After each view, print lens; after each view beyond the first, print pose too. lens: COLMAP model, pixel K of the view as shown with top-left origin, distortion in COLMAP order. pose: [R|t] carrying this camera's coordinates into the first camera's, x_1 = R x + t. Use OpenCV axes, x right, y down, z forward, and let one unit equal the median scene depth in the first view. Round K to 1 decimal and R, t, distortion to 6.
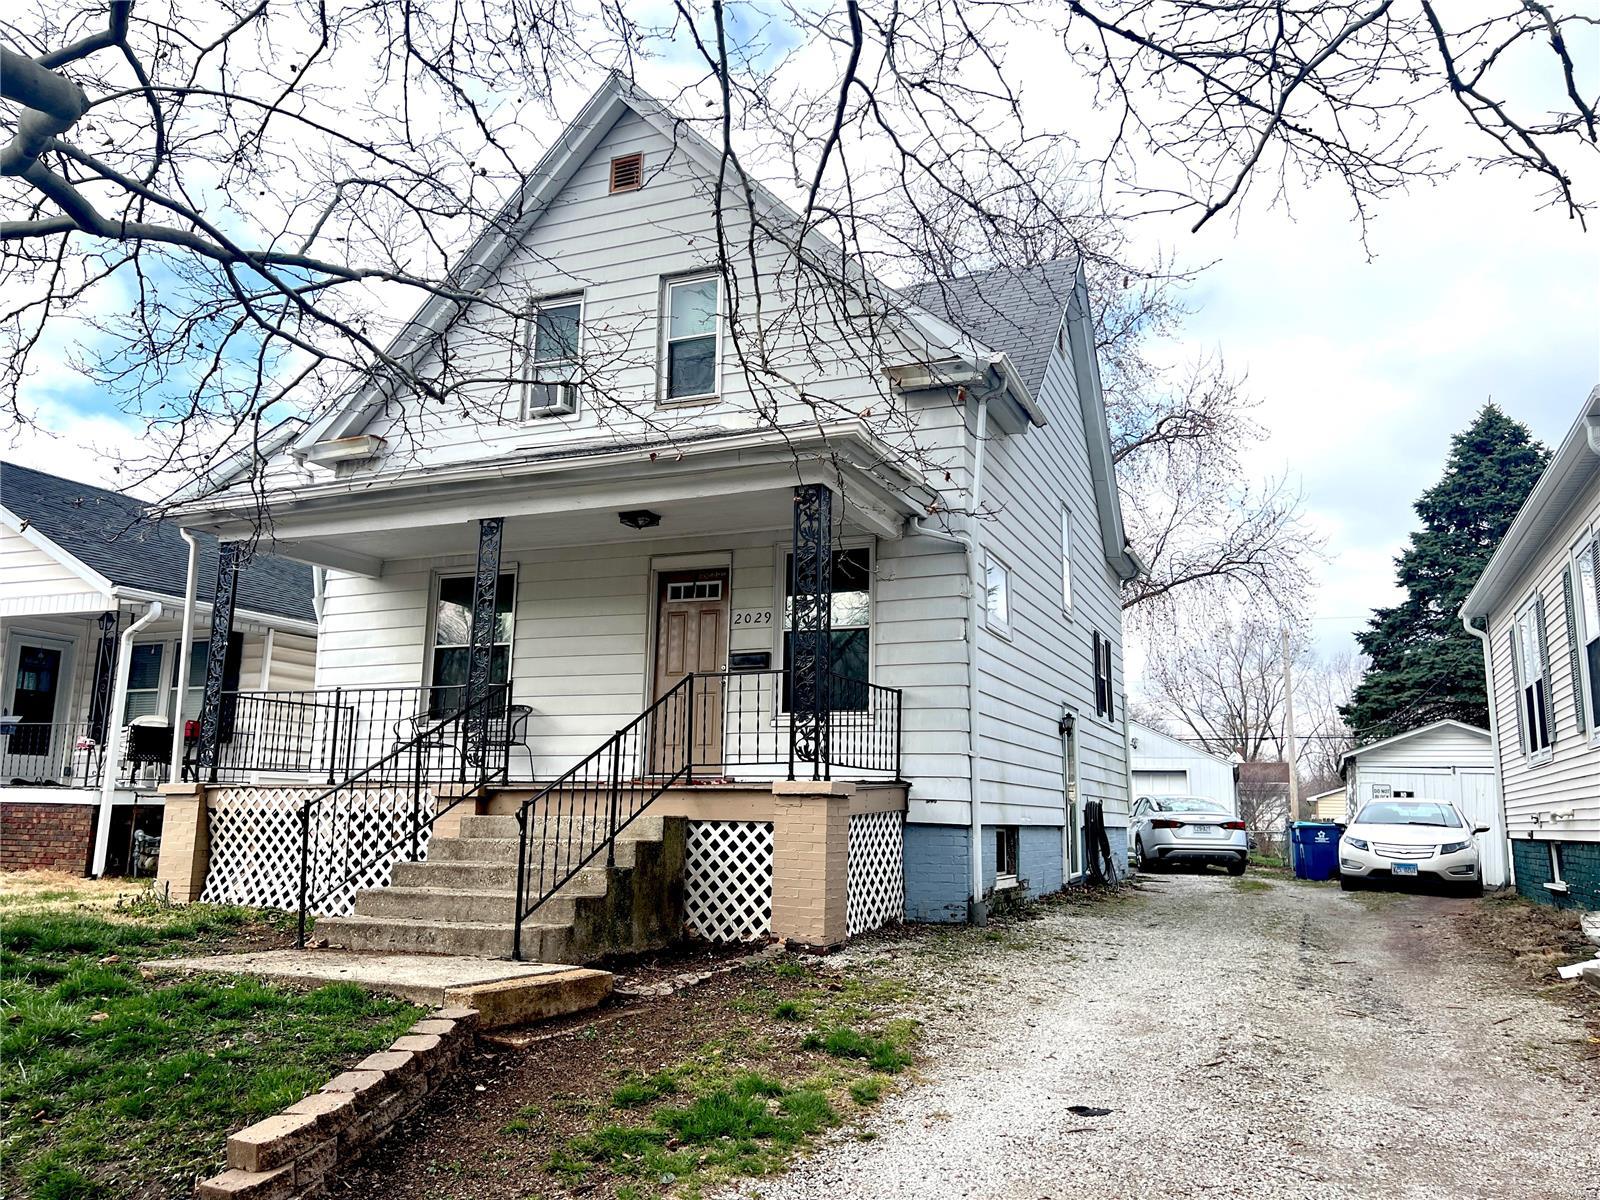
lens RADIAL K [[1181.4, 0, 817.9], [0, 1181.4, 602.0], [0, 0, 1]] dist [0.107818, -0.129787]
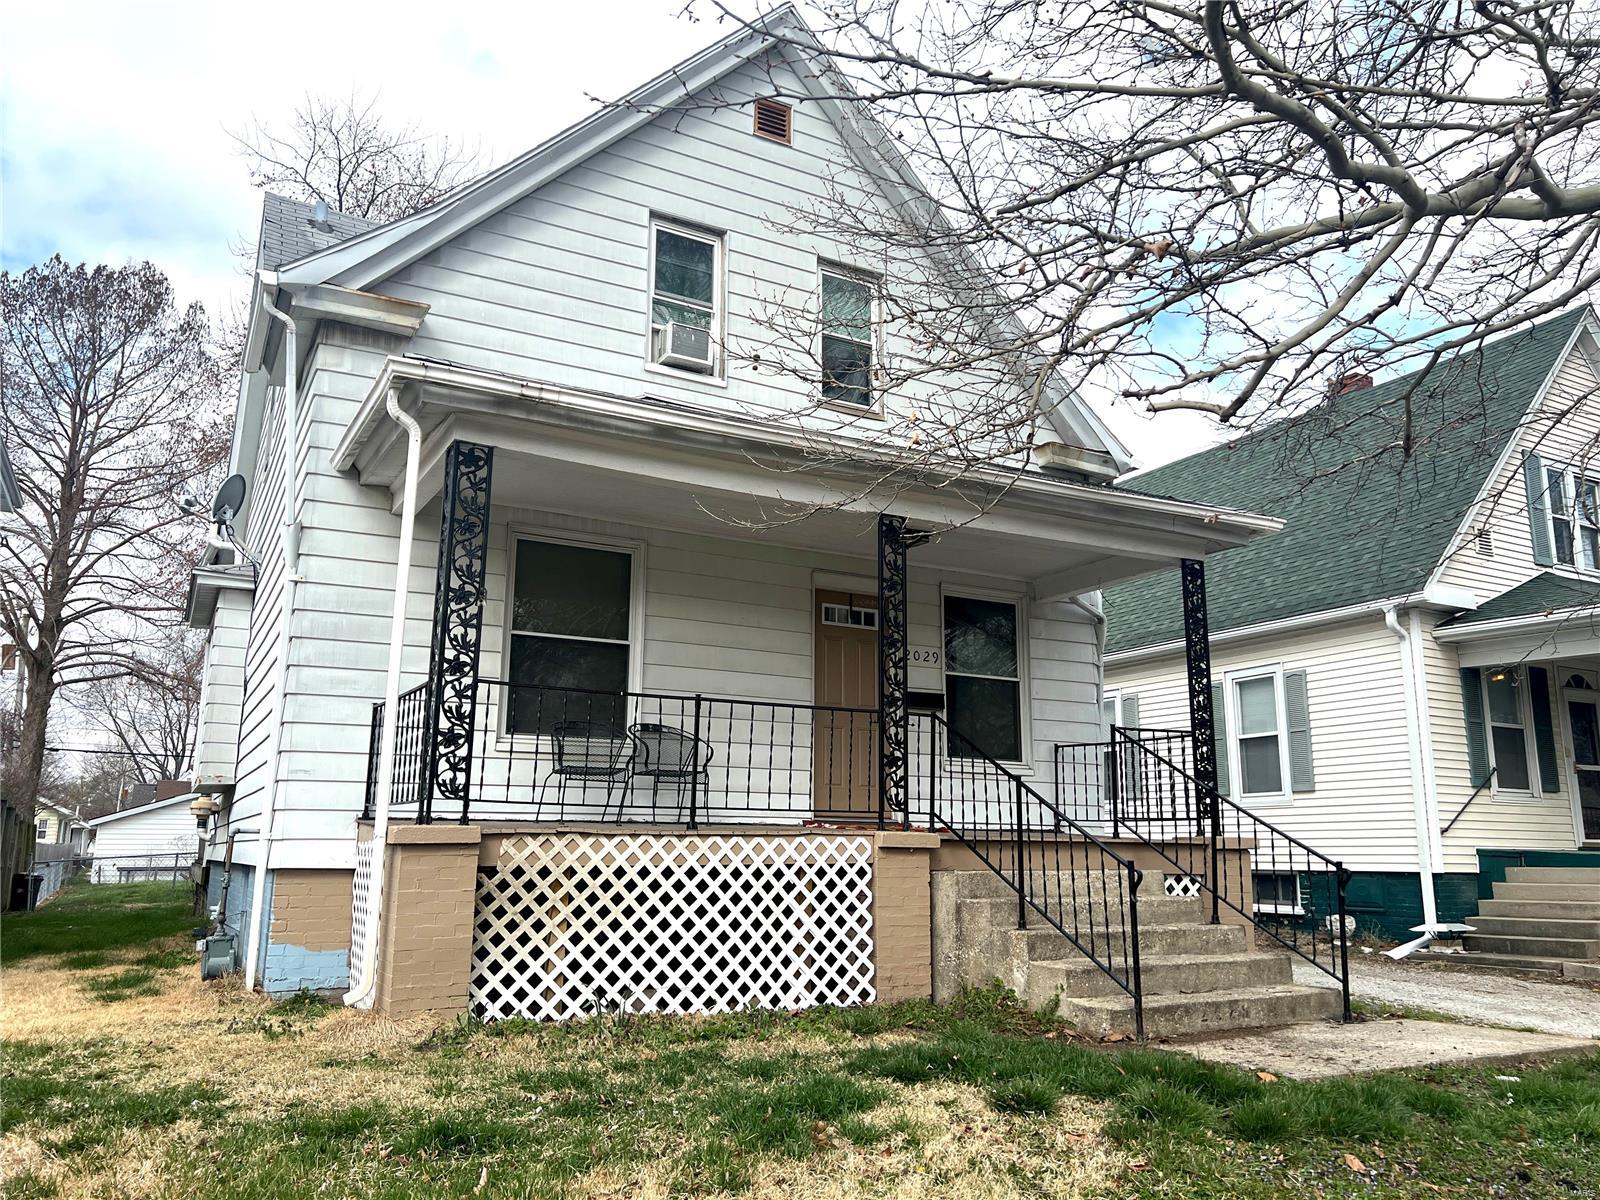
lens RADIAL K [[1181.4, 0, 817.9], [0, 1181.4, 602.0], [0, 0, 1]] dist [0.107818, -0.129787]
pose [[0.621978, 0.147158, 0.769083, -0.895772], [-0.134198, 0.987683, -0.080456, 0.061911], [-0.771450, -0.053167, 0.634065, 0.479511]]
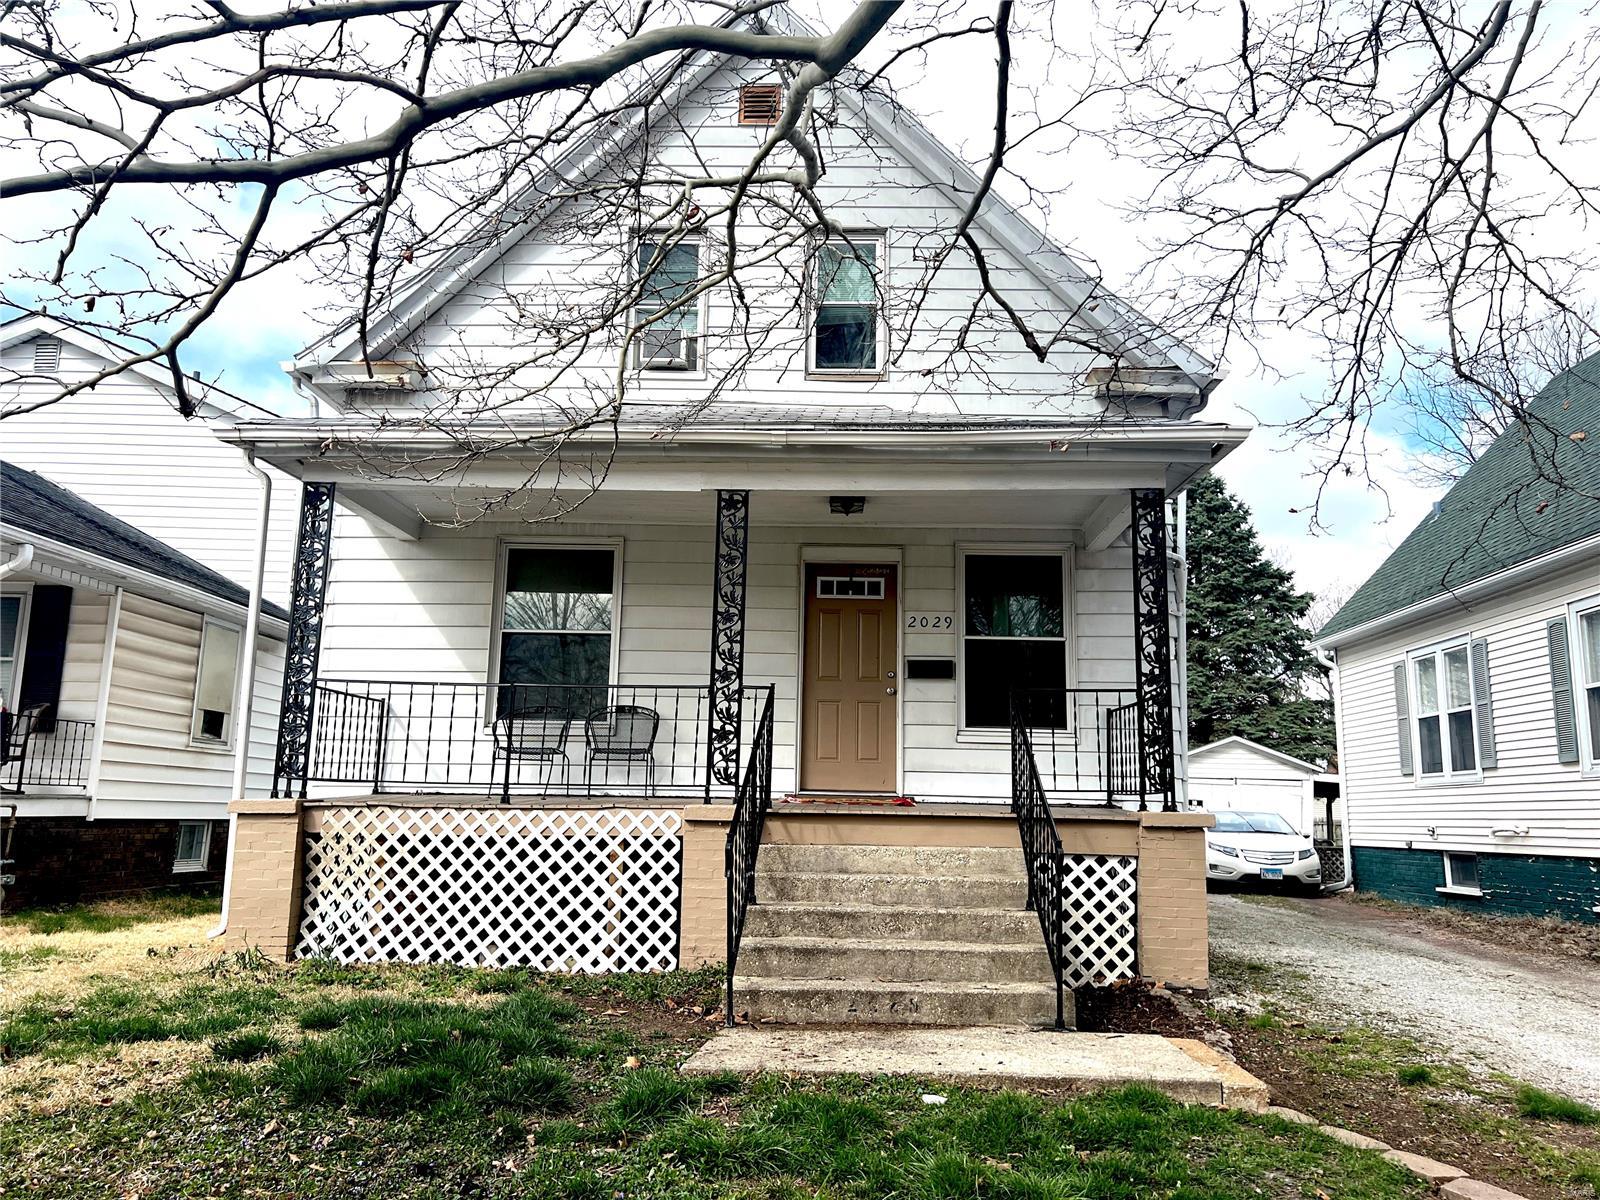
lens RADIAL K [[1181.4, 0, 817.9], [0, 1181.4, 602.0], [0, 0, 1]] dist [0.107818, -0.129787]
pose [[0.933292, 0.064104, 0.353350, -0.483052], [-0.066361, 0.997779, -0.005739, 0.009427], [-0.352933, -0.018093, 0.935474, 0.183718]]
